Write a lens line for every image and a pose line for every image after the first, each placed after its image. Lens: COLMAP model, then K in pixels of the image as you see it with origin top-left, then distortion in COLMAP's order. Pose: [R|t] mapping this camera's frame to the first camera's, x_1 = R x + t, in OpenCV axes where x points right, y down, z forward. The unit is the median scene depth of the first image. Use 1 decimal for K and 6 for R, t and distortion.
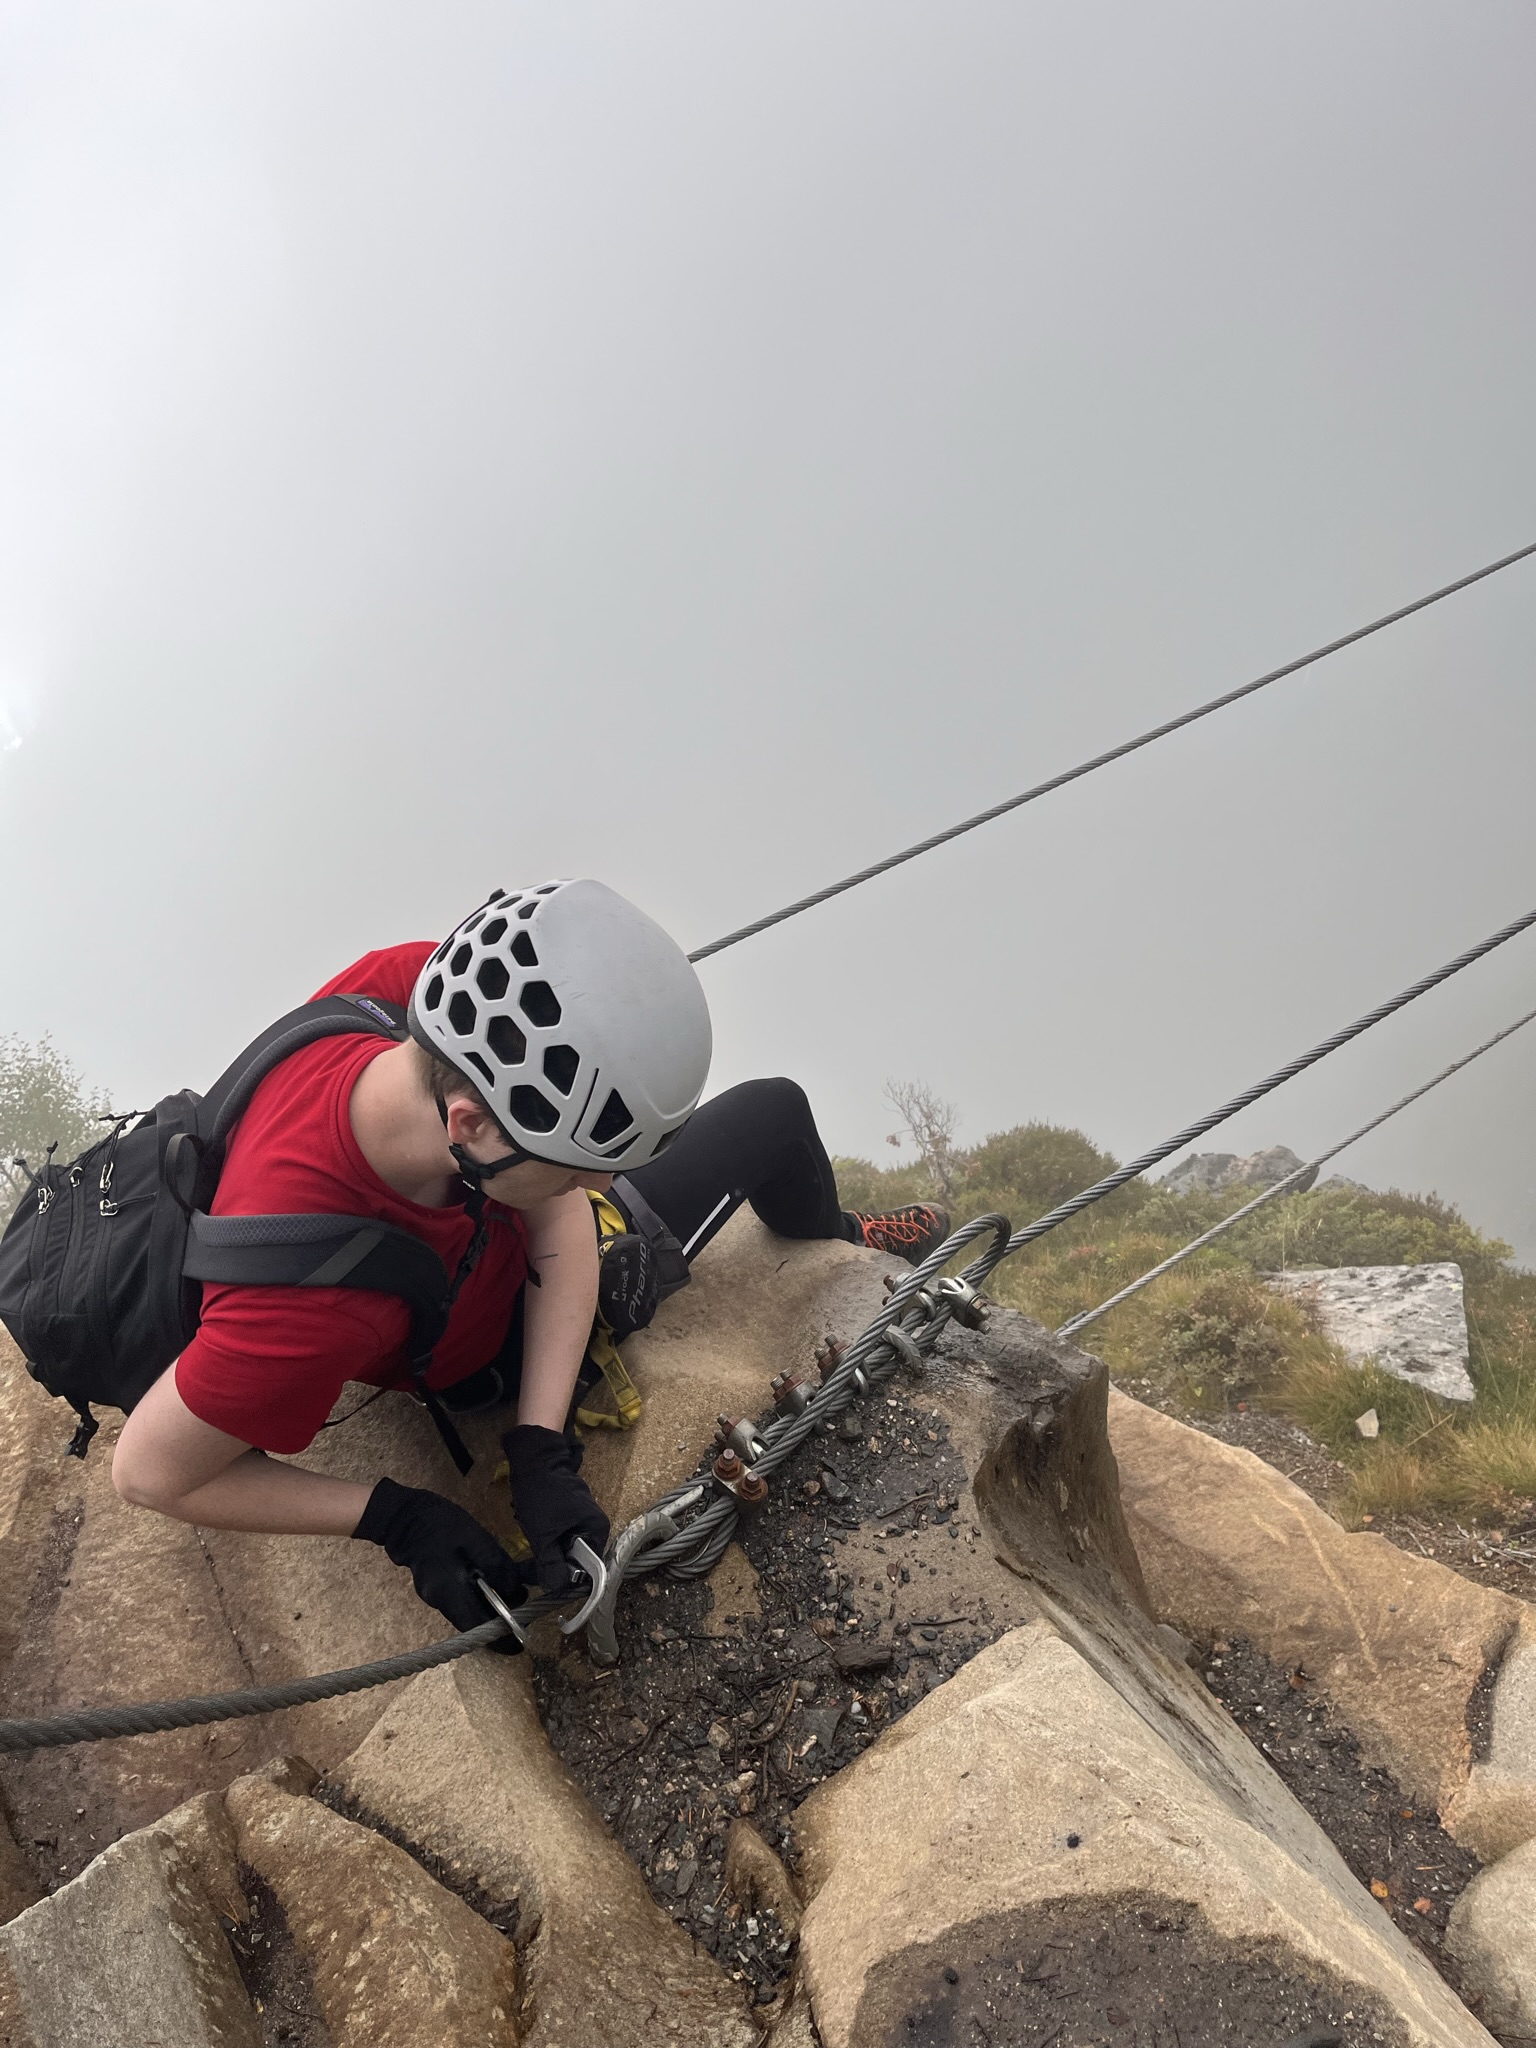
lens RADIAL K [[1530.4, 0, 763.9], [0, 1530.4, 1024.9], [0, 0, 1]] dist [0.076000, -0.098710]
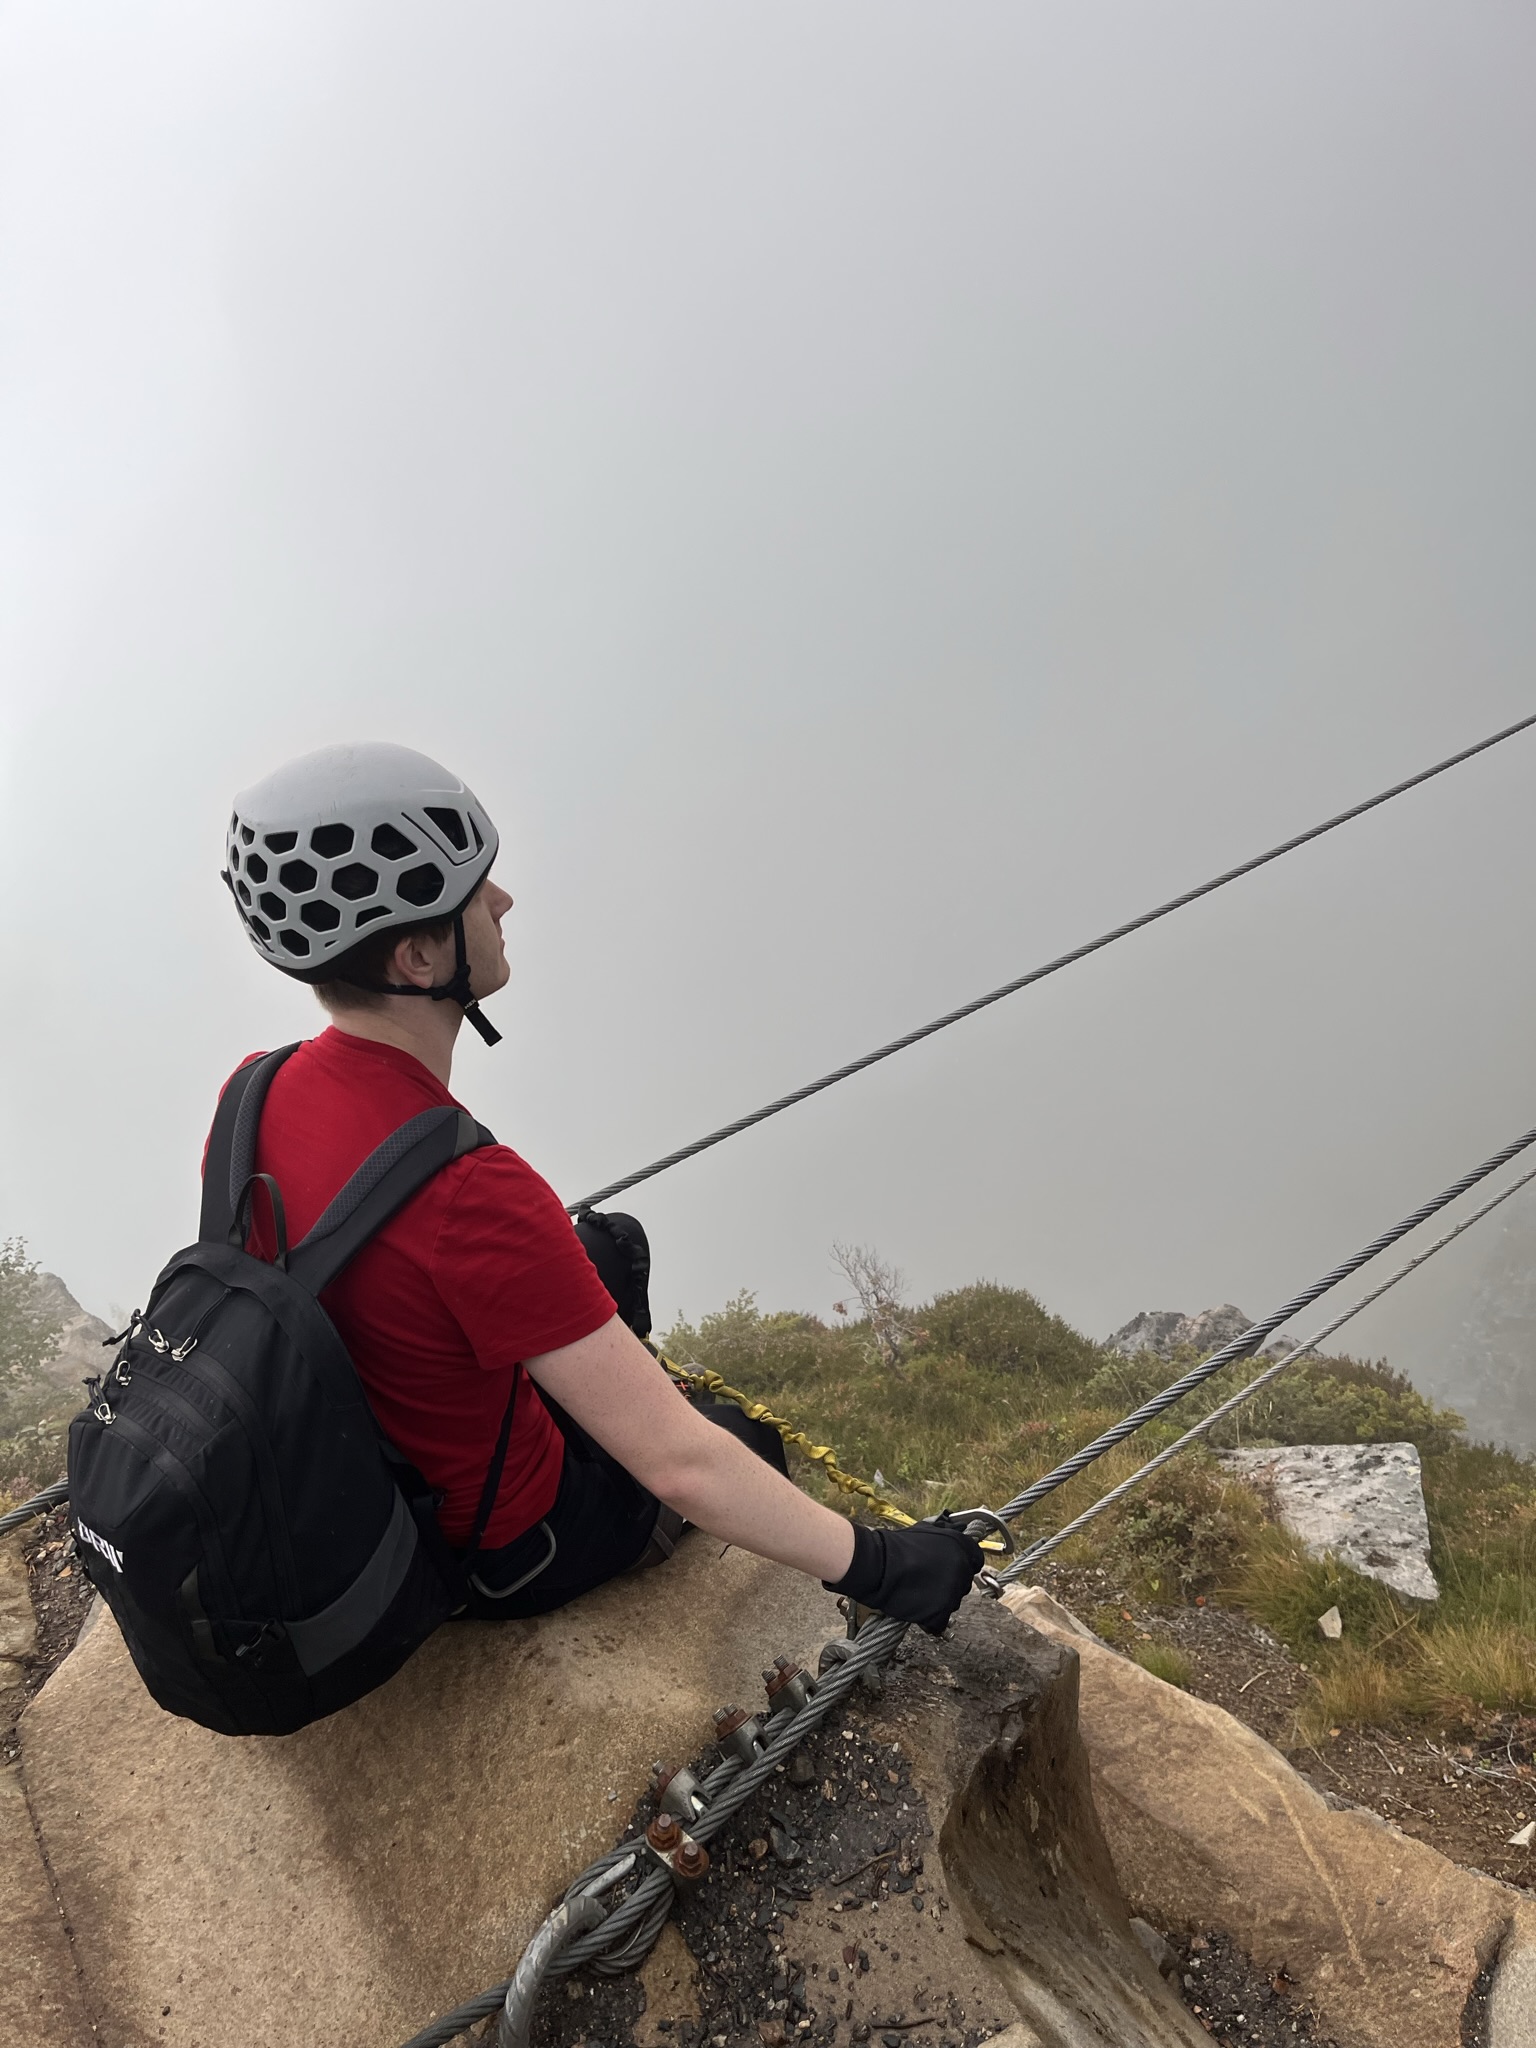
lens RADIAL K [[1530.4, 0, 771.2], [0, 1530.4, 1032.8], [0, 0, 1]] dist [0.076000, -0.098710]
pose [[0.999093, 0.009738, 0.041460, -0.001854], [-0.006639, 0.997218, -0.074248, -0.062286], [-0.042068, 0.073905, 0.996378, 0.047645]]
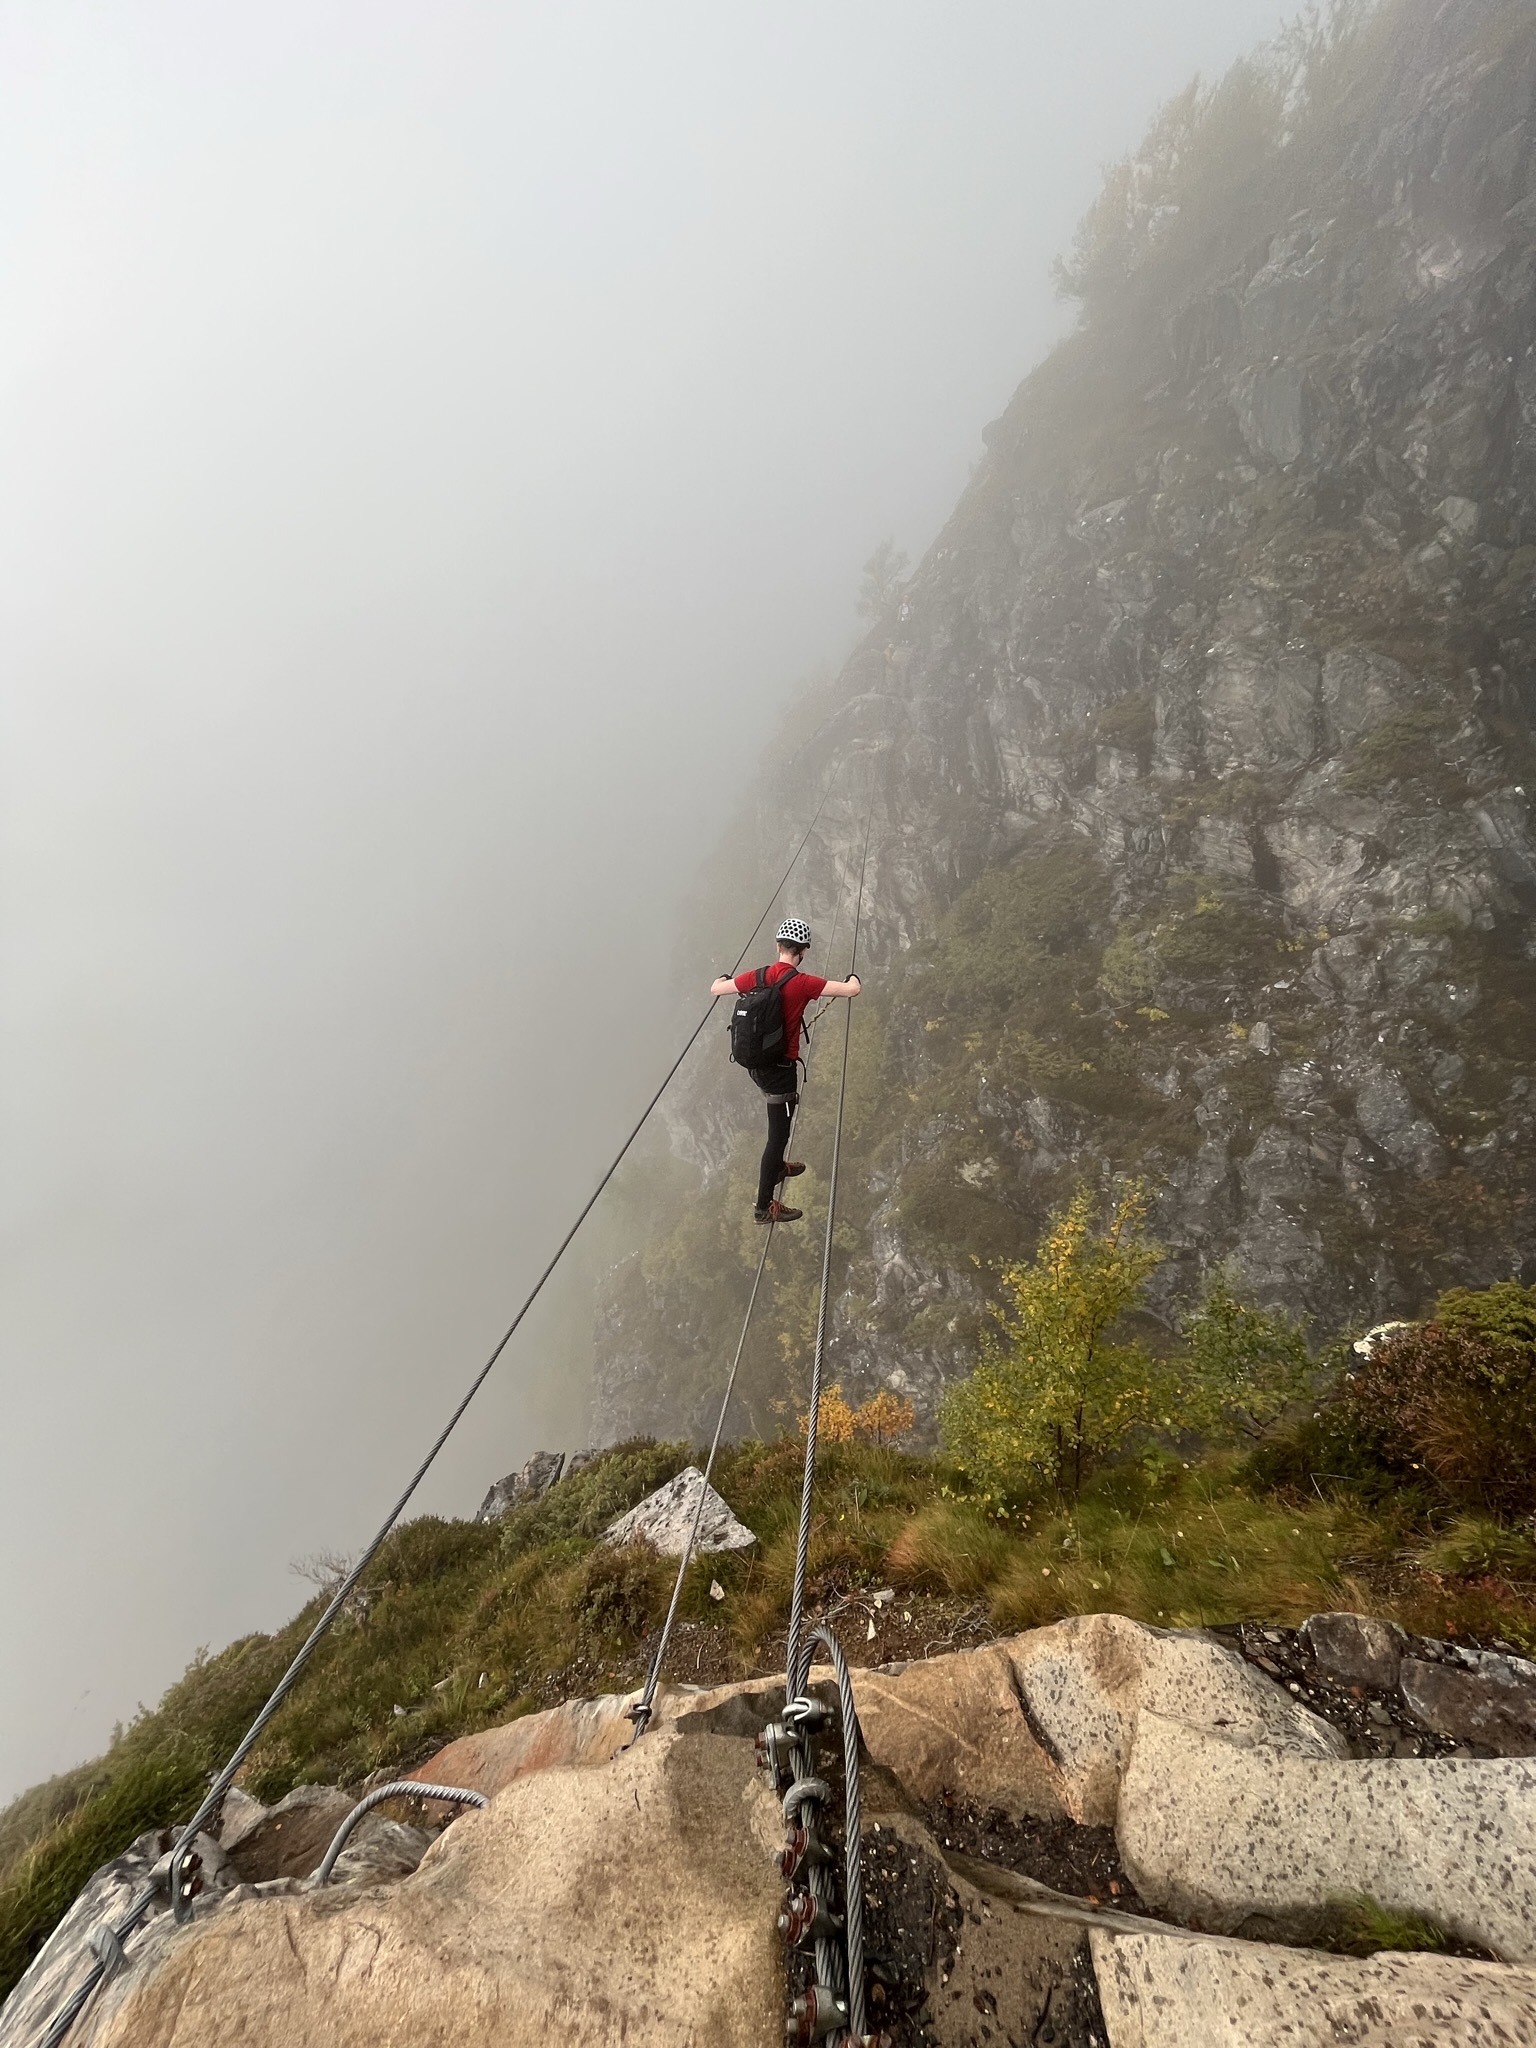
lens RADIAL K [[820.2, 0, 770.8], [0, 820.2, 1023.5], [0, 0, 1]] dist [-0.003931, 0.000798]
pose [[0.666520, -0.155505, 0.729088, -0.216289], [0.422553, 0.884529, -0.197632, -0.152784], [-0.614166, 0.439804, 0.655265, 0.210383]]
